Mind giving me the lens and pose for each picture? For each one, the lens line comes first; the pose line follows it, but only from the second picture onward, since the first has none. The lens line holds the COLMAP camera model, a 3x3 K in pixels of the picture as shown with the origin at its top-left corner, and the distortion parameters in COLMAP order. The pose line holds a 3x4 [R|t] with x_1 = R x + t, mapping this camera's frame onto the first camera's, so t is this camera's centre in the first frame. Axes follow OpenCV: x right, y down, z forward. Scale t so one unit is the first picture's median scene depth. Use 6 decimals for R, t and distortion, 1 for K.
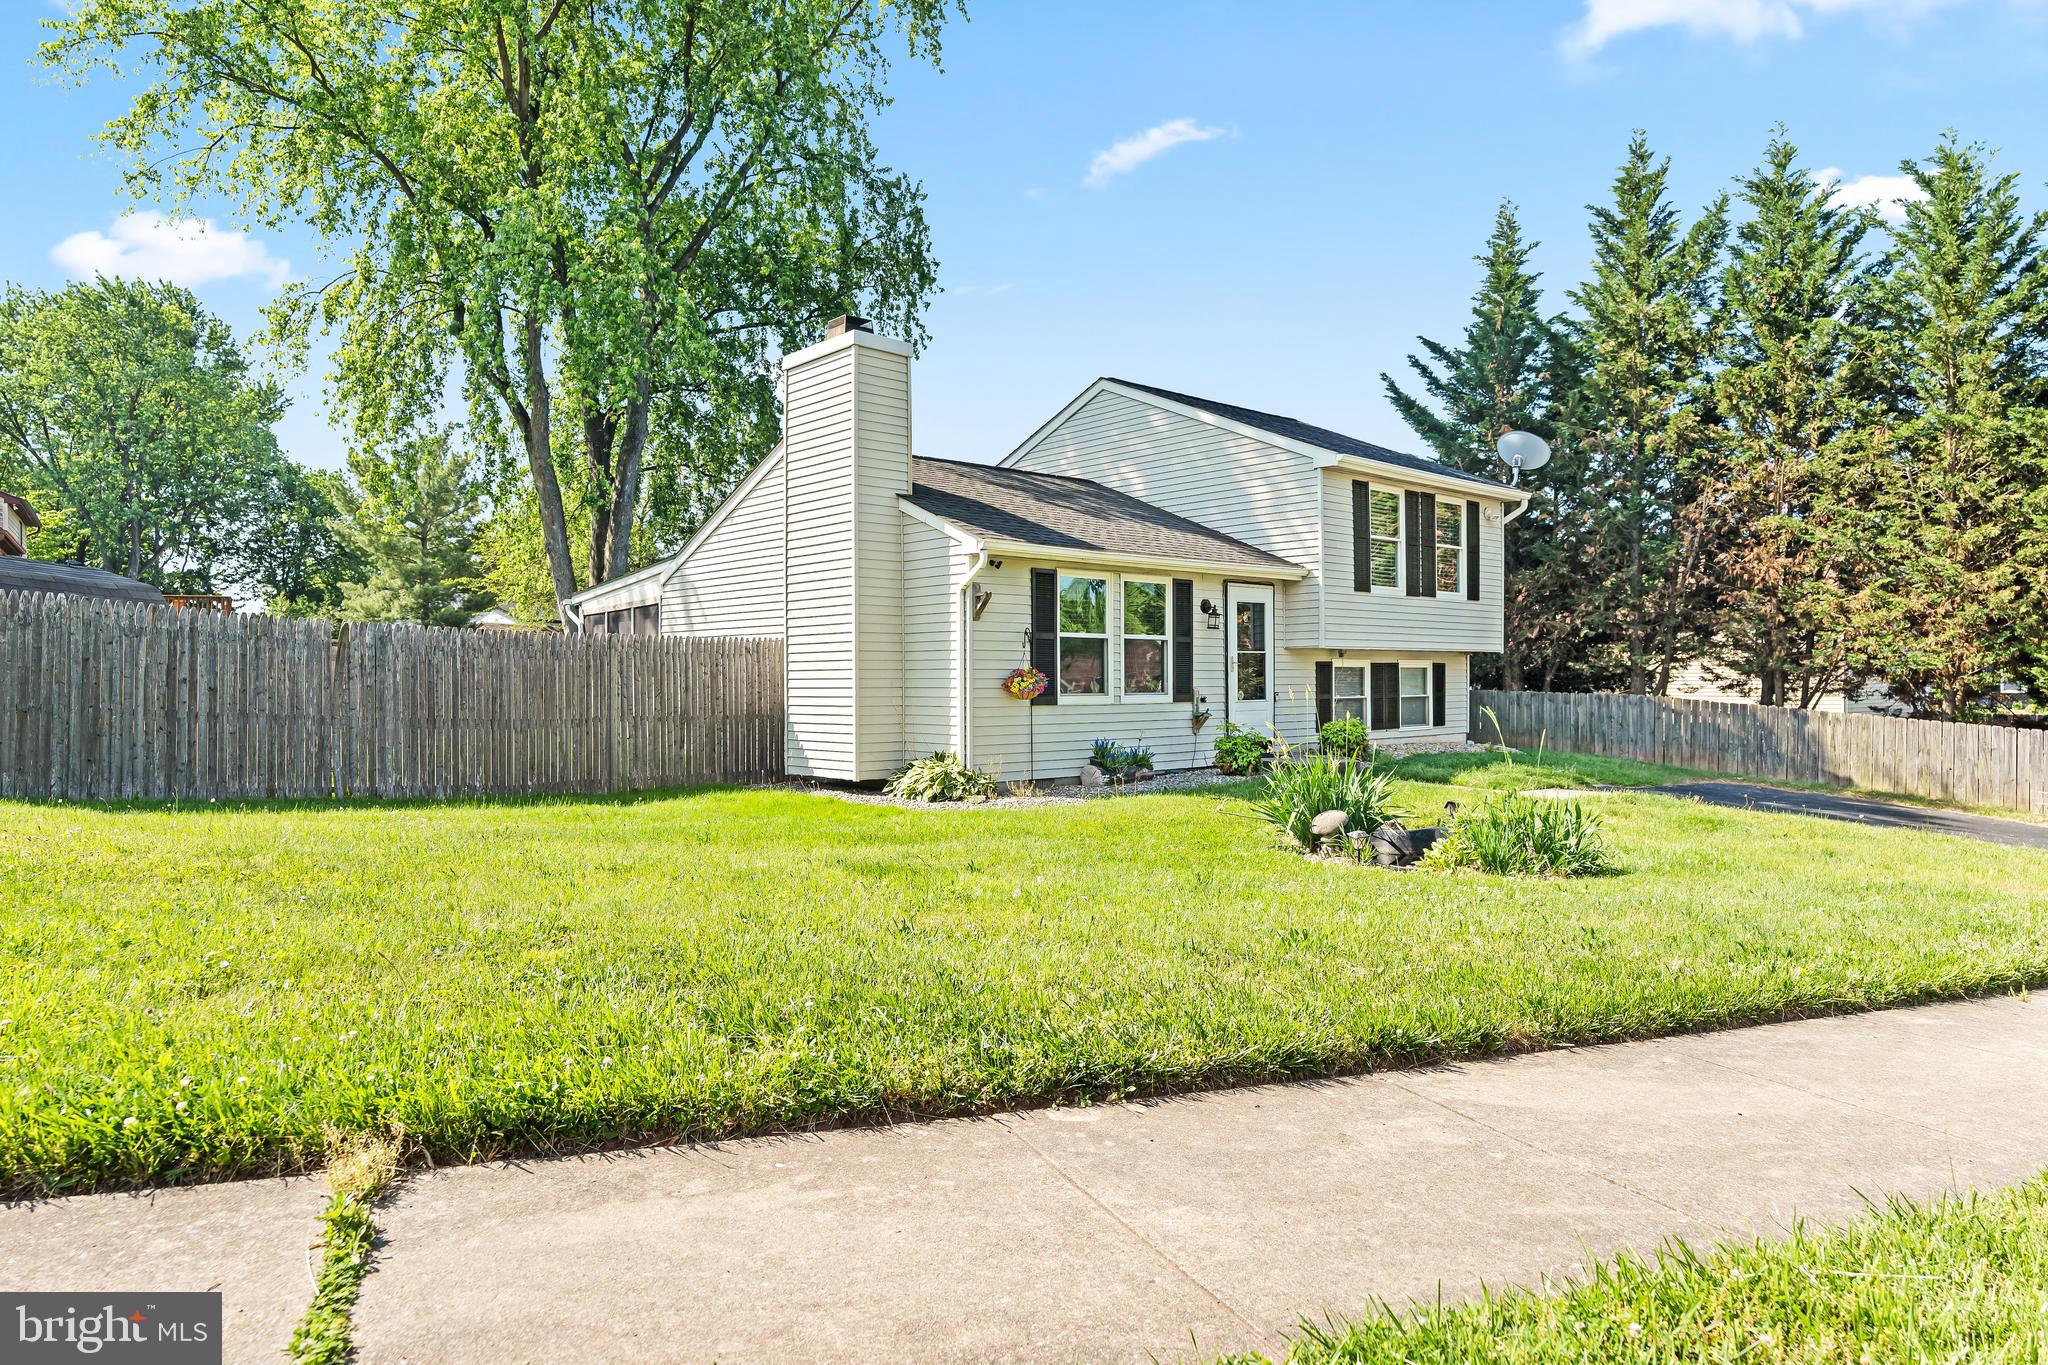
lens RADIAL K [[1248.3, 0, 1029.1], [0, 1248.3, 694.5], [0, 0, 1]] dist [0.041450, -0.001277]
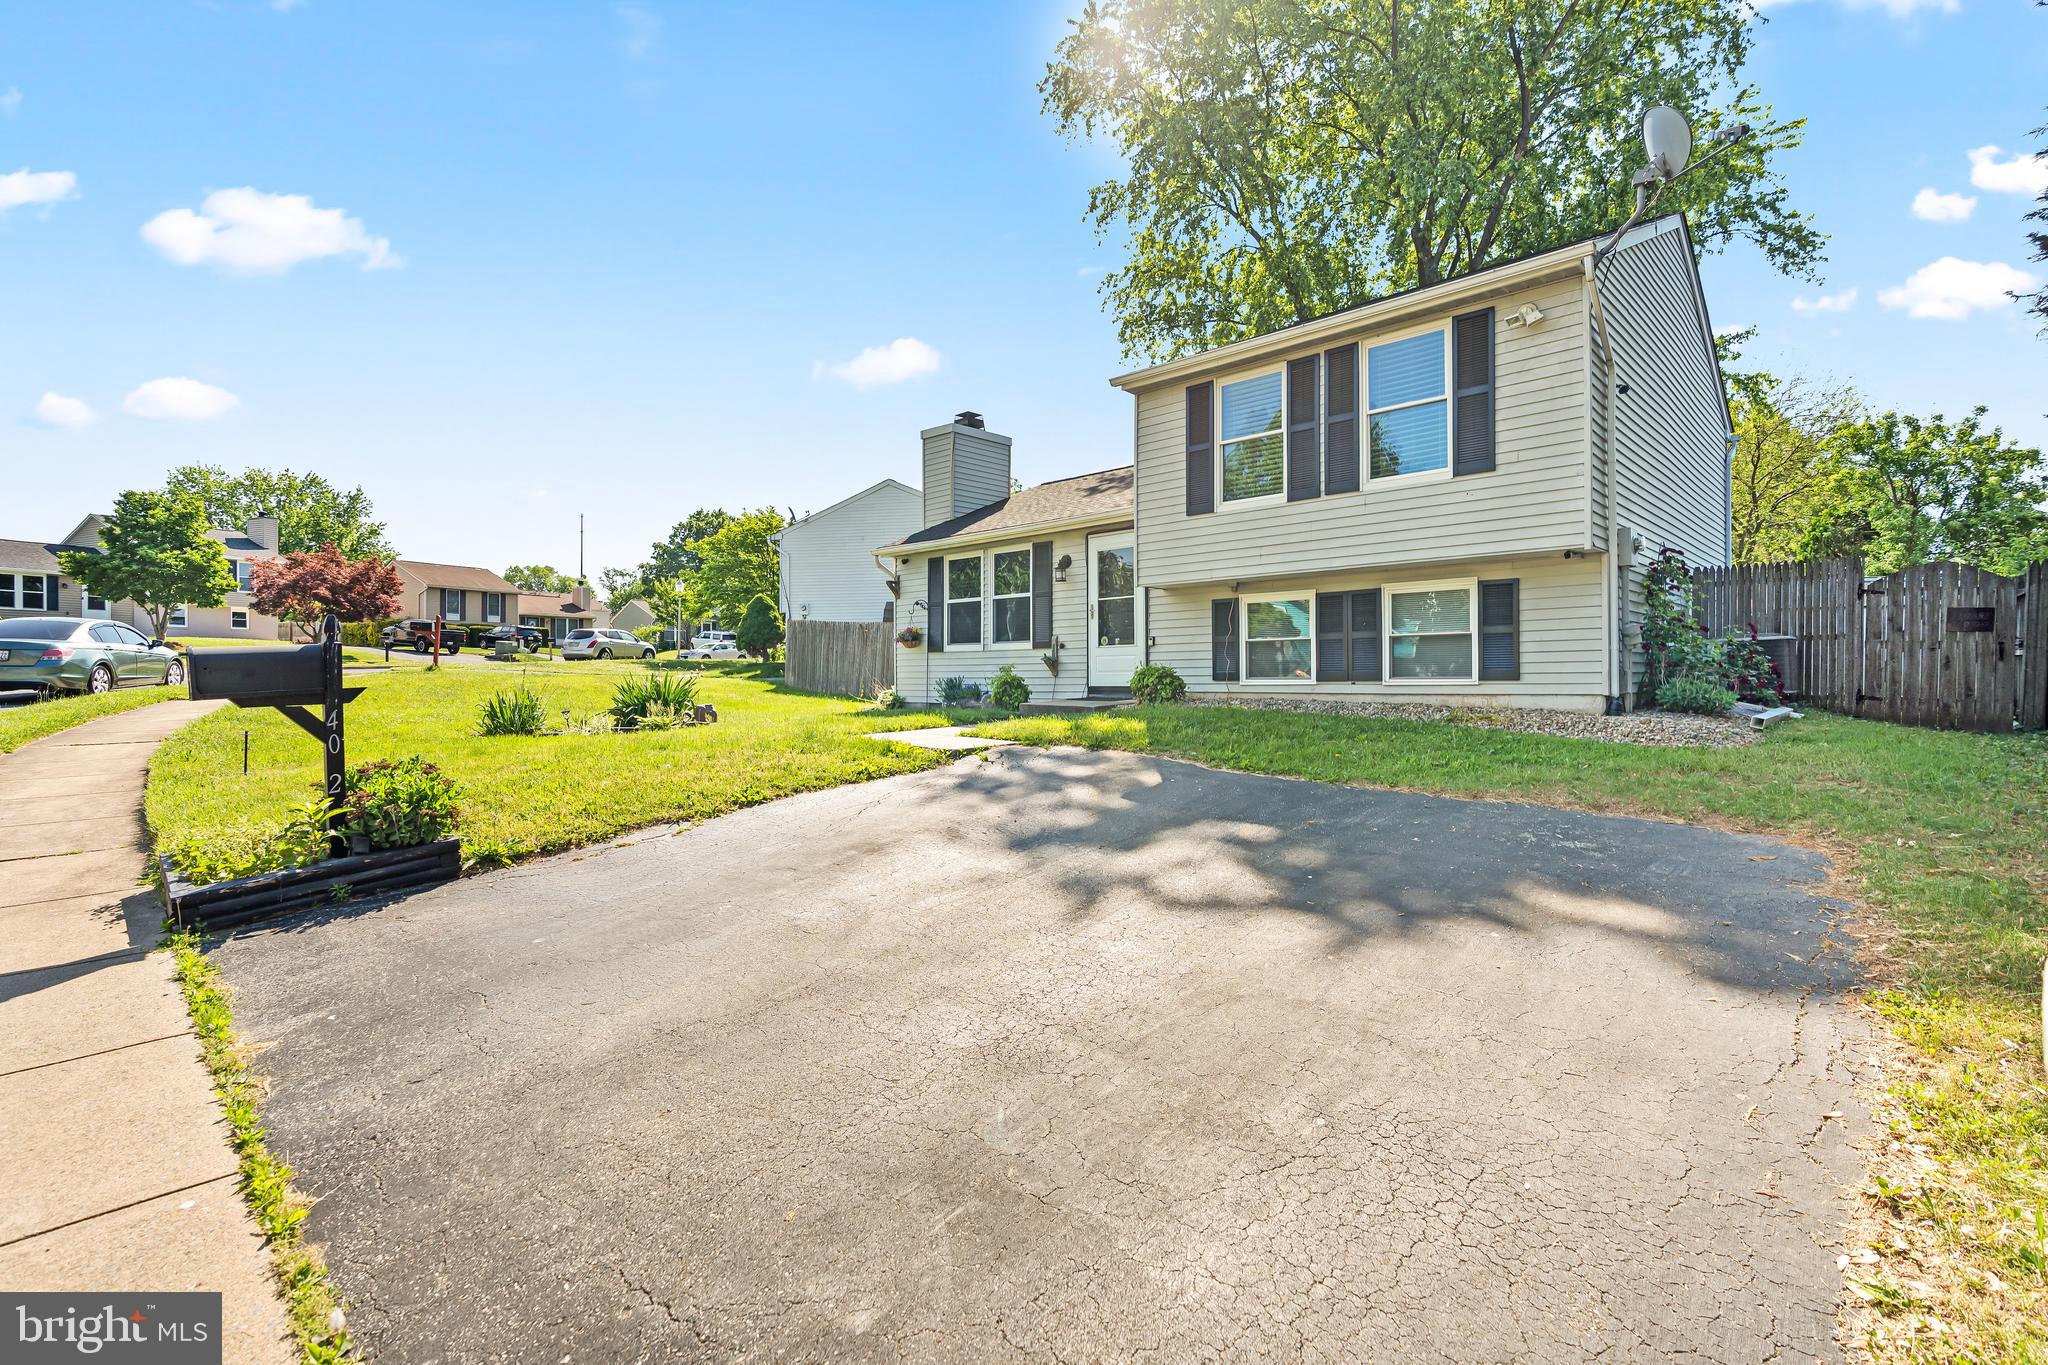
lens RADIAL K [[929.3, 0, 1021.5], [0, 929.3, 673.0], [0, 0, 1]] dist [-0.010400, 0.004750]
pose [[0.060062, 0.012131, -0.998121, 0.774670], [0.006473, 0.999900, 0.012543, 0.014038], [0.998174, -0.007215, 0.059977, 0.738507]]
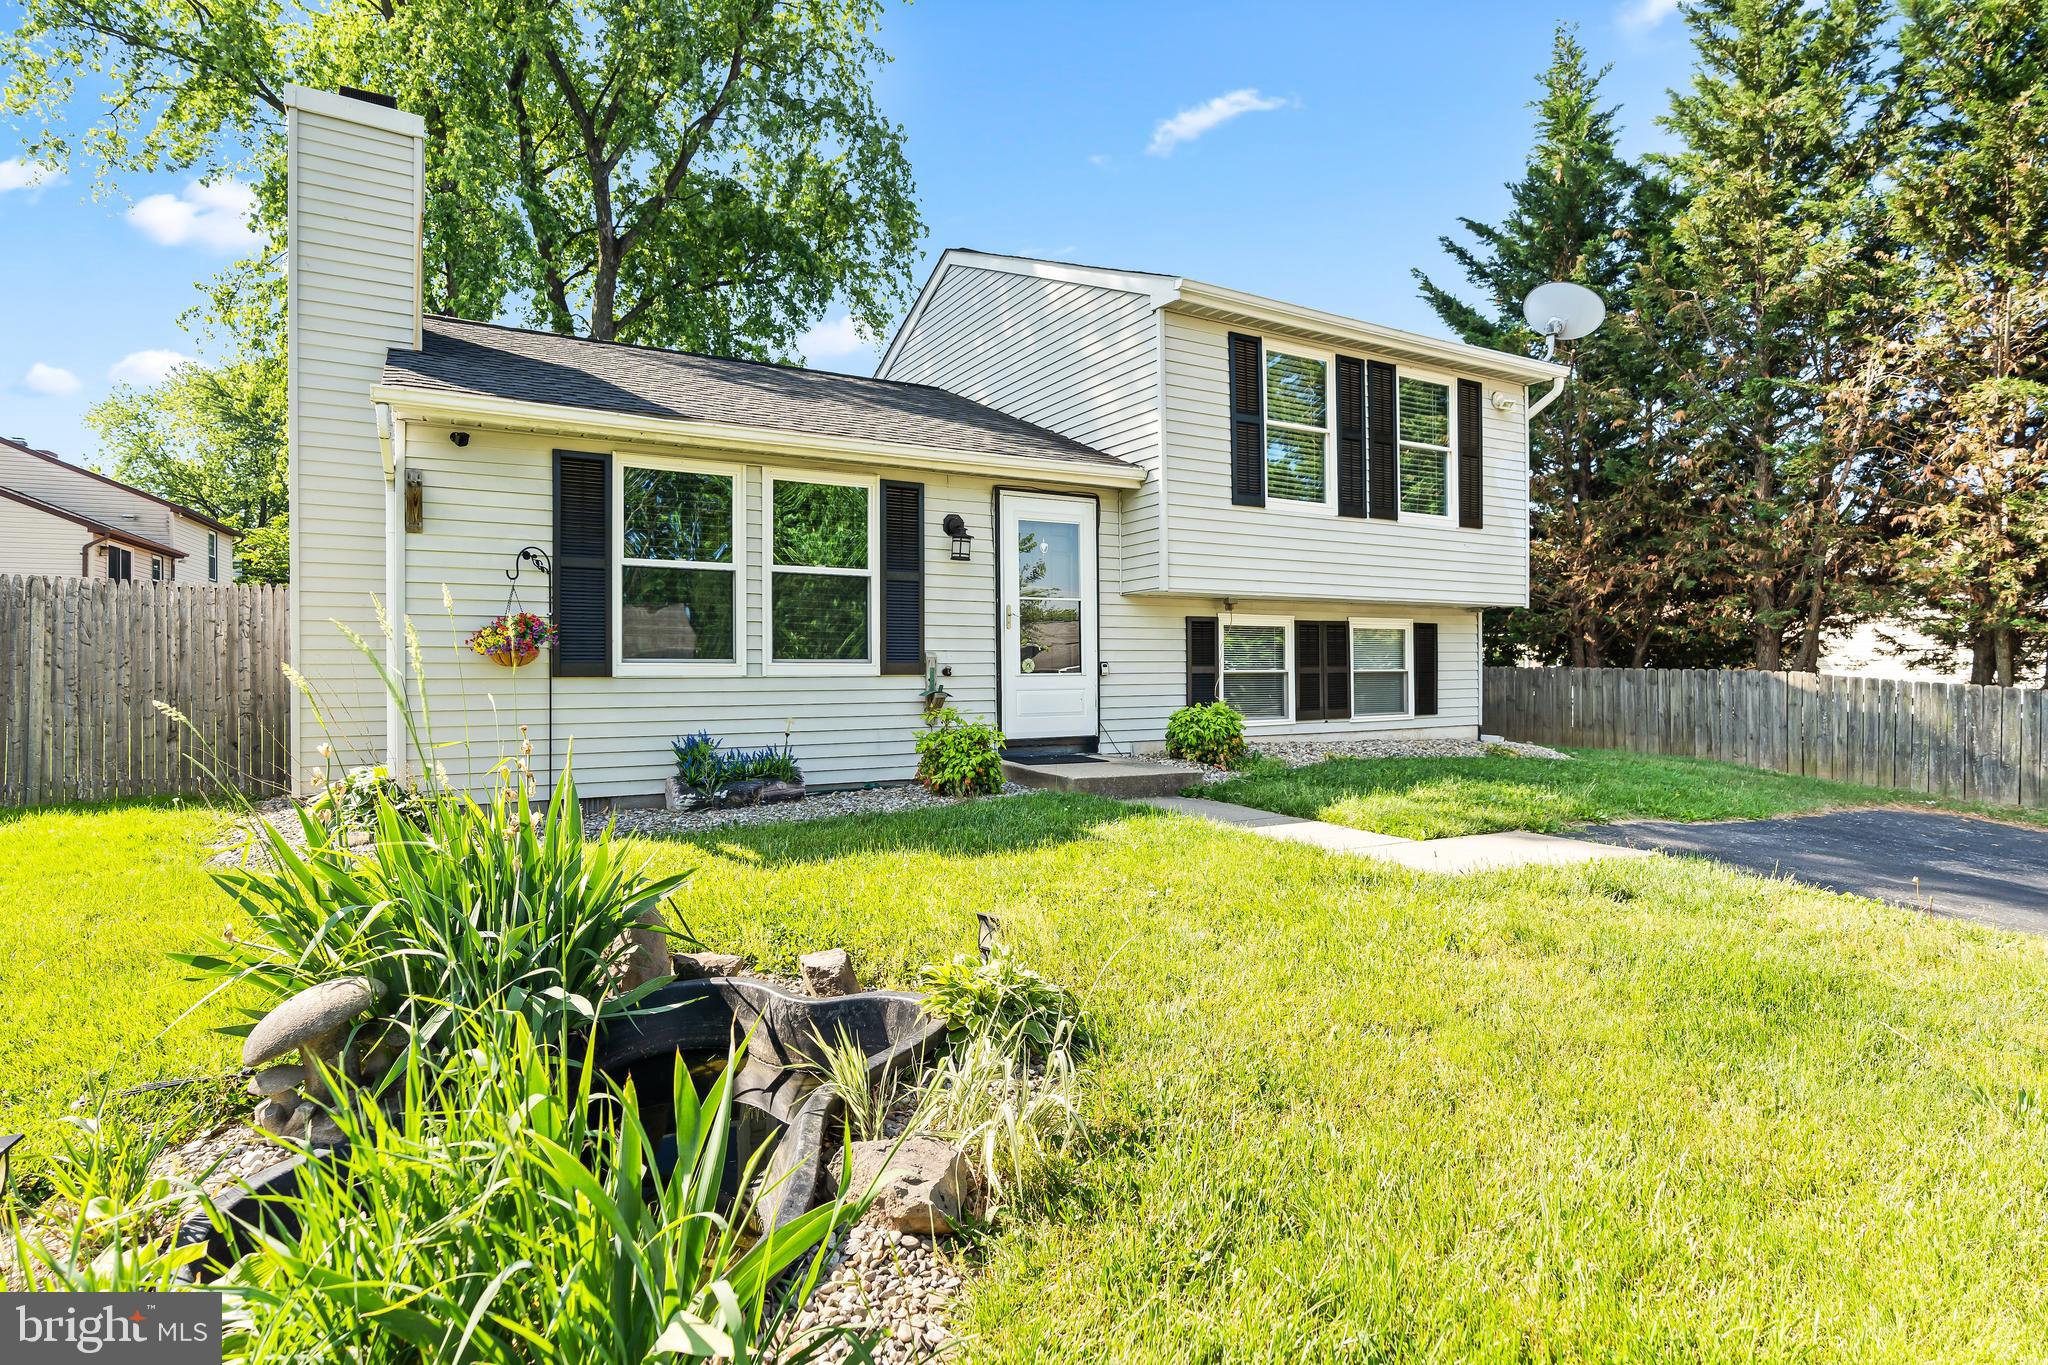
lens RADIAL K [[1038.0, 0, 1012.3], [0, 1038.0, 678.3], [0, 0, 1]] dist [0.000052, 0.003435]
pose [[0.974731, -0.001403, -0.223380, 0.234130], [-0.000223, 0.999974, -0.007253, 0.009219], [0.223384, 0.007119, 0.974705, 0.397551]]
